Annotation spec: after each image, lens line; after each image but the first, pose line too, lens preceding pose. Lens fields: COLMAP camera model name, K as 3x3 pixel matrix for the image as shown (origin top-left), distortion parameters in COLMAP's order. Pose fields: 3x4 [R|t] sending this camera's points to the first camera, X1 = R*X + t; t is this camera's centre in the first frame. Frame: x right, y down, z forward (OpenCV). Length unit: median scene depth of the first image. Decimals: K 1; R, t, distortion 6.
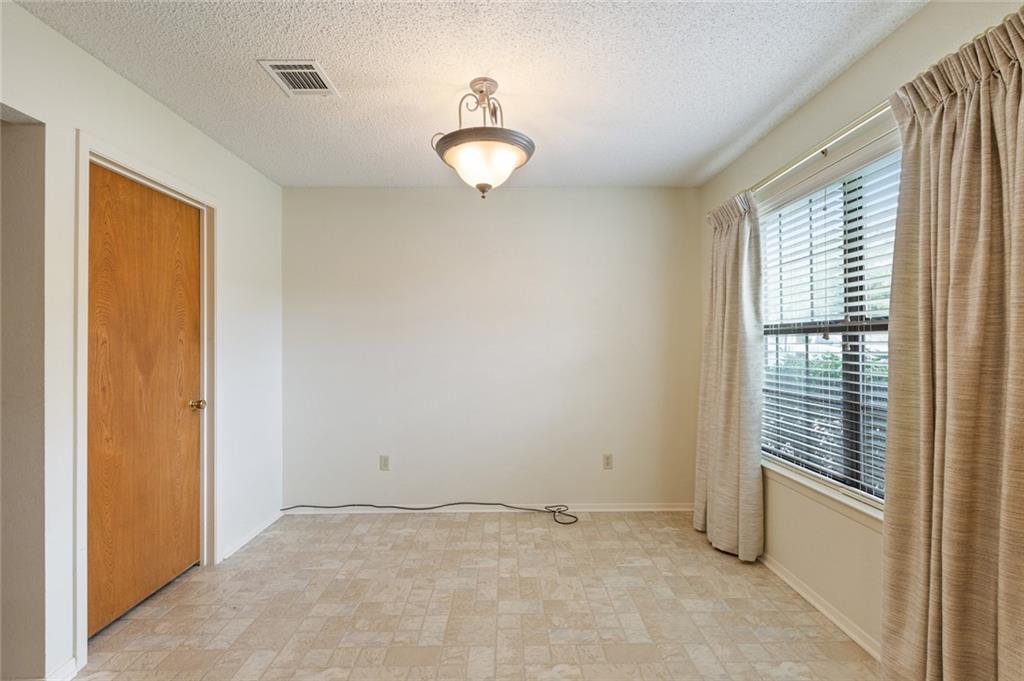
lens RADIAL K [[455.7, 0, 503.6], [0, 455.7, 346.9], [0, 0, 1]] dist [-0.010121, 0.002078]
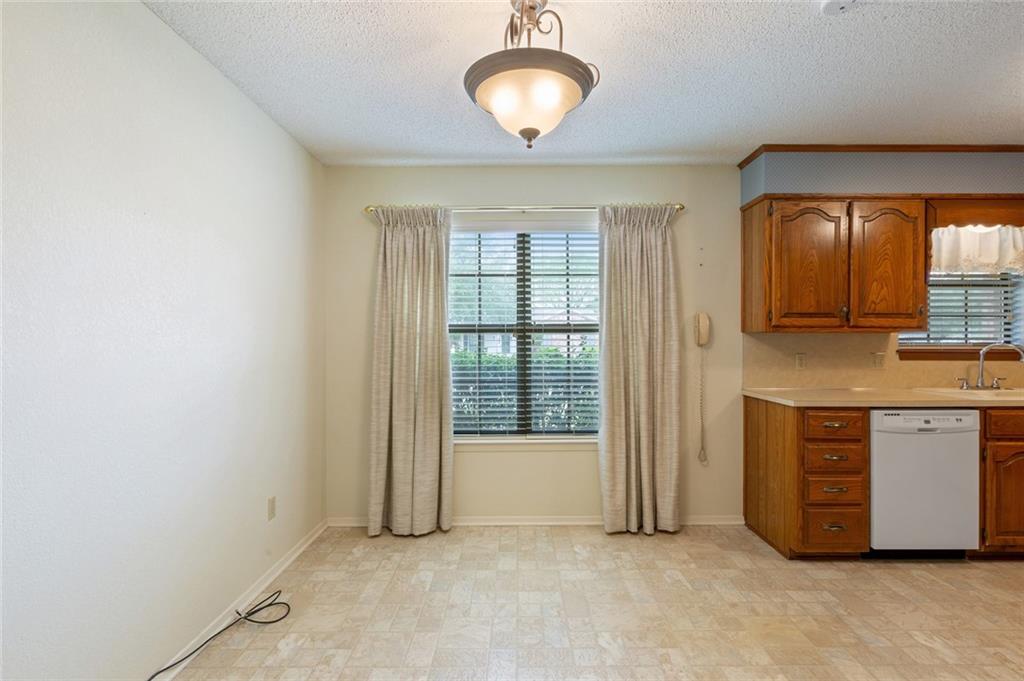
lens RADIAL K [[482.9, 0, 519.0], [0, 482.9, 345.1], [0, 0, 1]] dist [-0.011591, 0.001254]
pose [[-0.020678, -0.002908, 0.999782, -0.712186], [0.006078, 0.999977, 0.003034, 0.002817], [-0.999768, 0.006140, -0.020660, 0.870488]]
